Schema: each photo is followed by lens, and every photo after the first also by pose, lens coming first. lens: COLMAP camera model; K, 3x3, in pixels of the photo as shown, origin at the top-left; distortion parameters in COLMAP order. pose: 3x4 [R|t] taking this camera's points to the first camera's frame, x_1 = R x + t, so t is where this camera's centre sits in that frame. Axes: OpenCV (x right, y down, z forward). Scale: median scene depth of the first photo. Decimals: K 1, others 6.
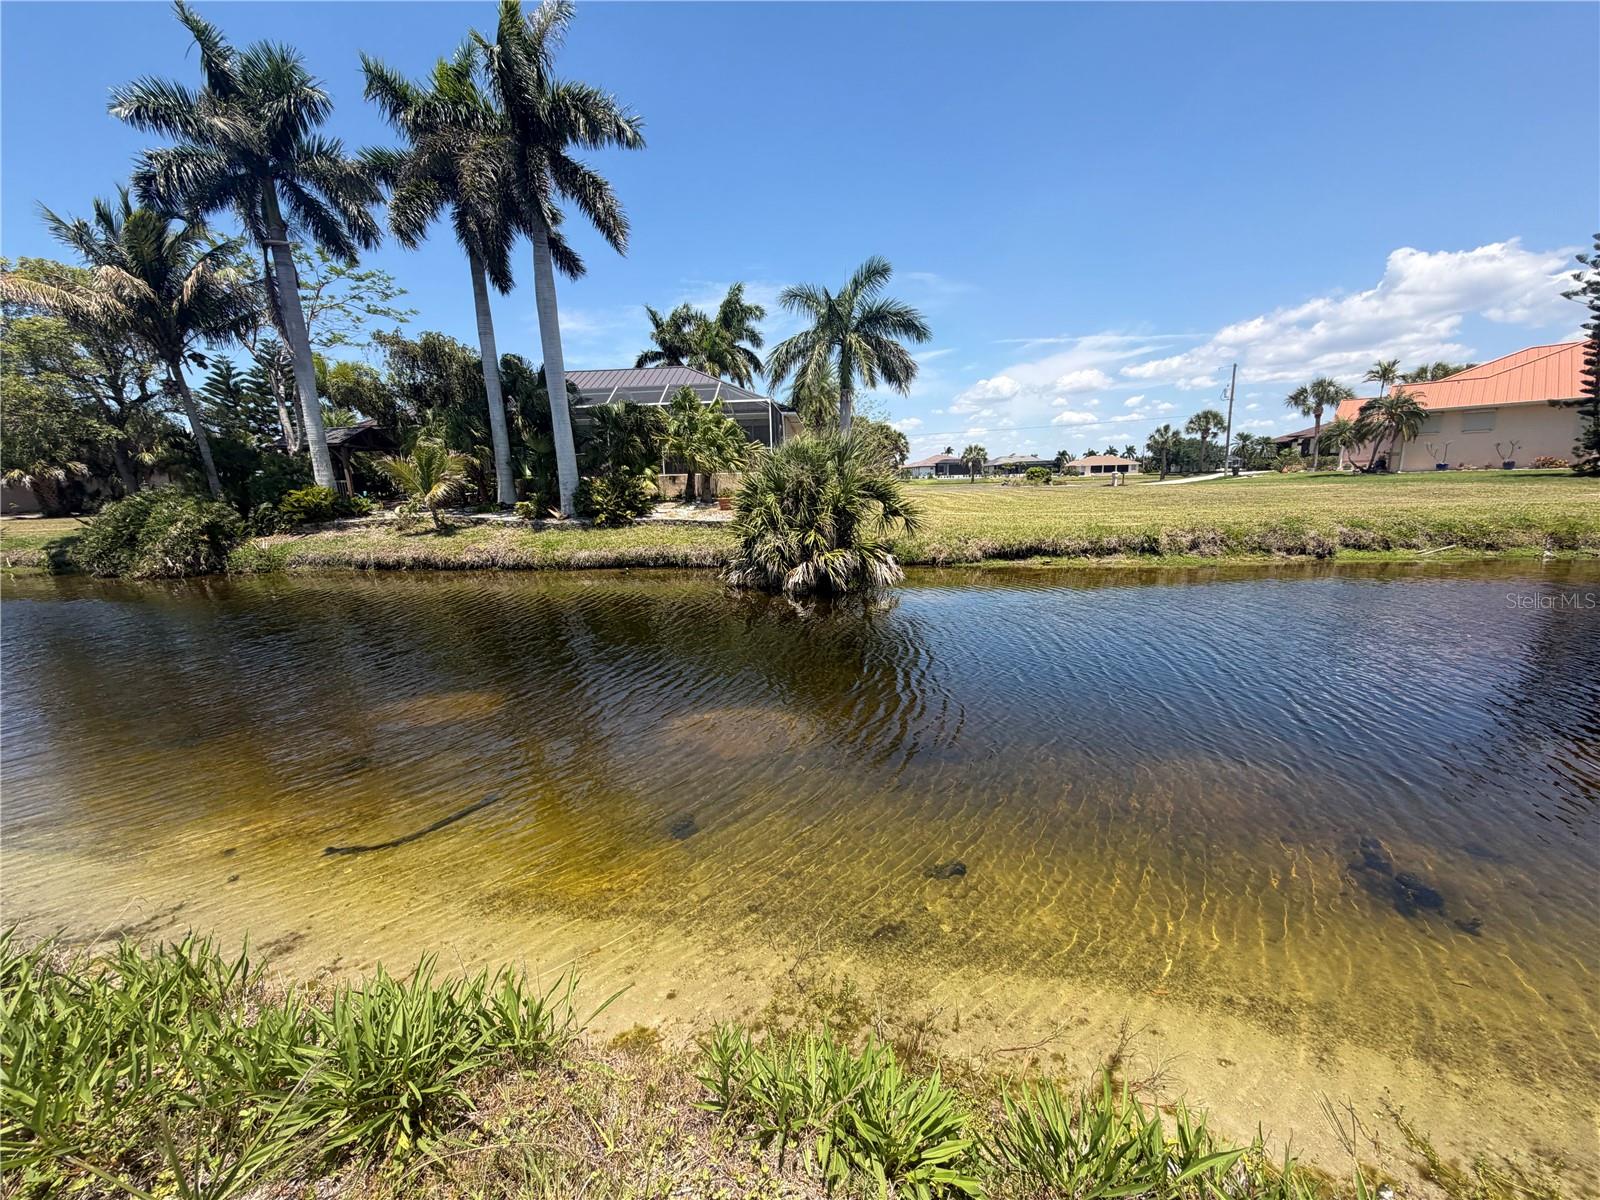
lens RADIAL K [[641.7, 0, 800.0], [0, 641.7, 600.0], [0, 0, 1]] dist [0.001624, 0.000846]
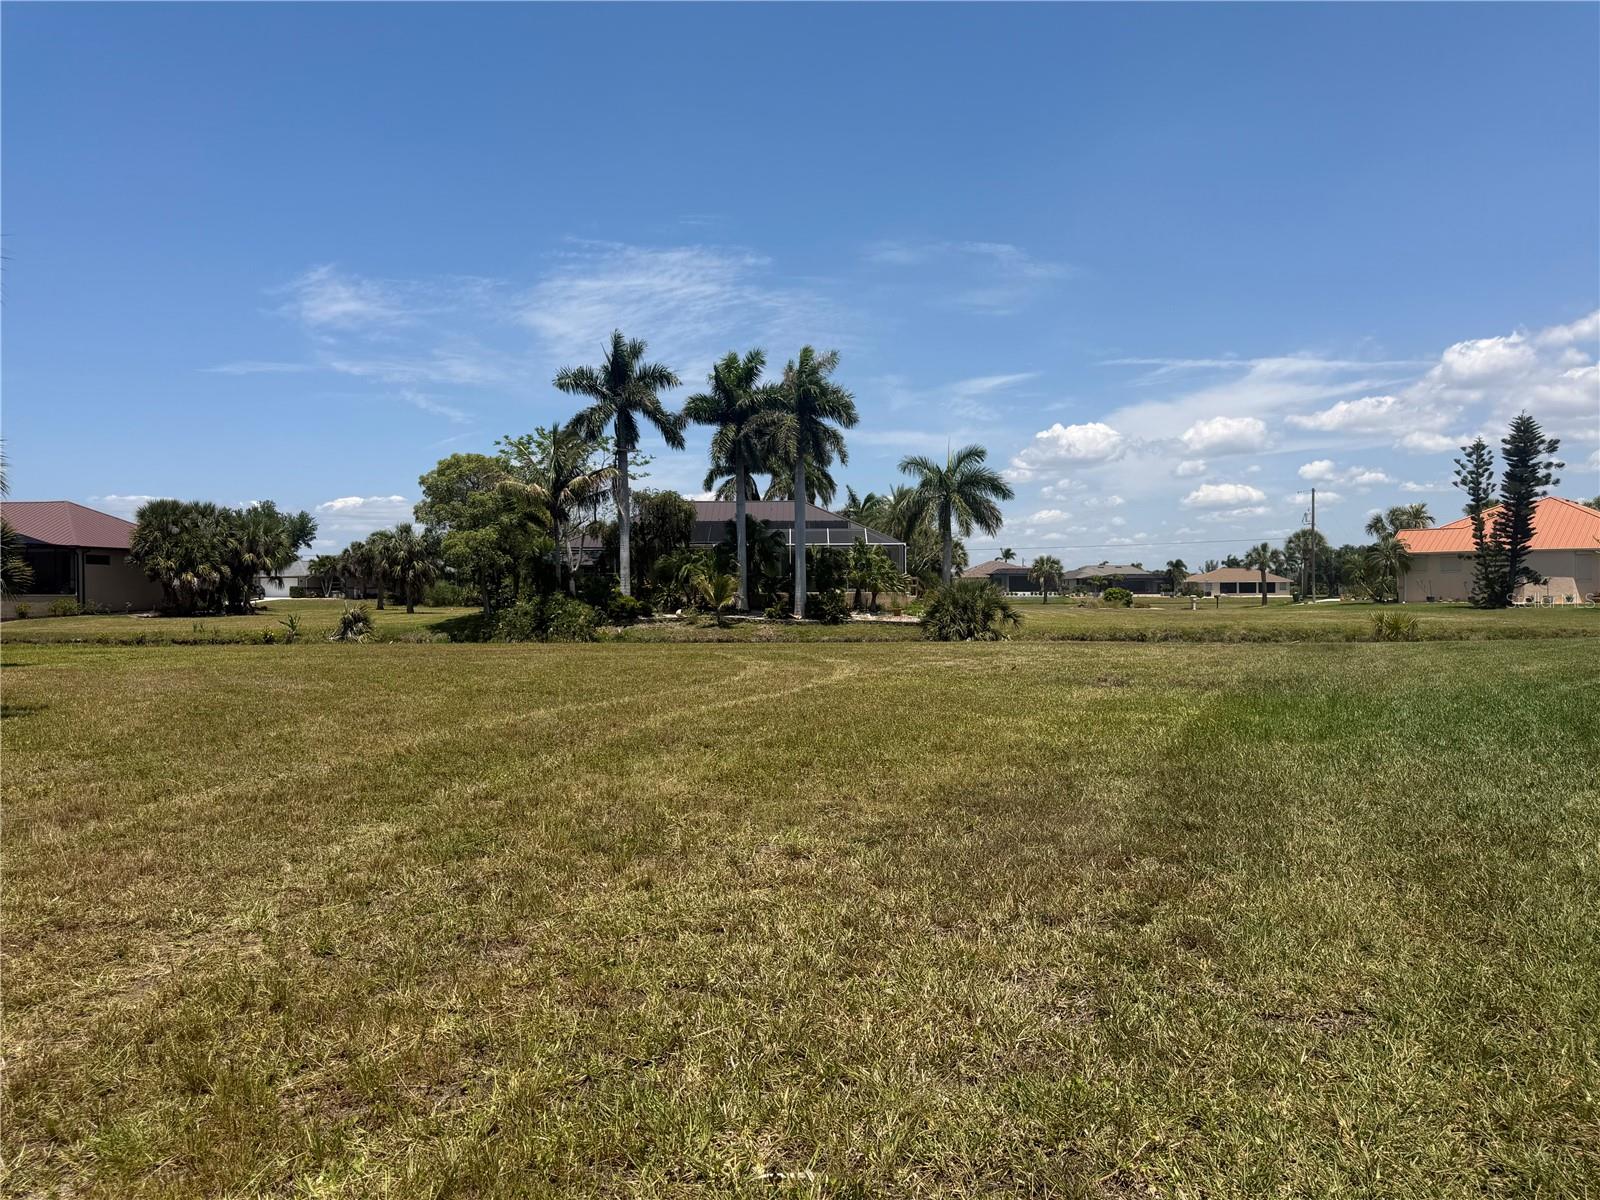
lens RADIAL K [[1168.5, 0, 800.0], [0, 1168.5, 600.0], [0, 0, 1]] dist [0.080112, -0.105300]
pose [[0.998462, 0.022308, 0.050755, -0.296014], [-0.012947, 0.983986, -0.177773, 0.202830], [-0.053908, 0.176843, 0.982762, -1.105892]]
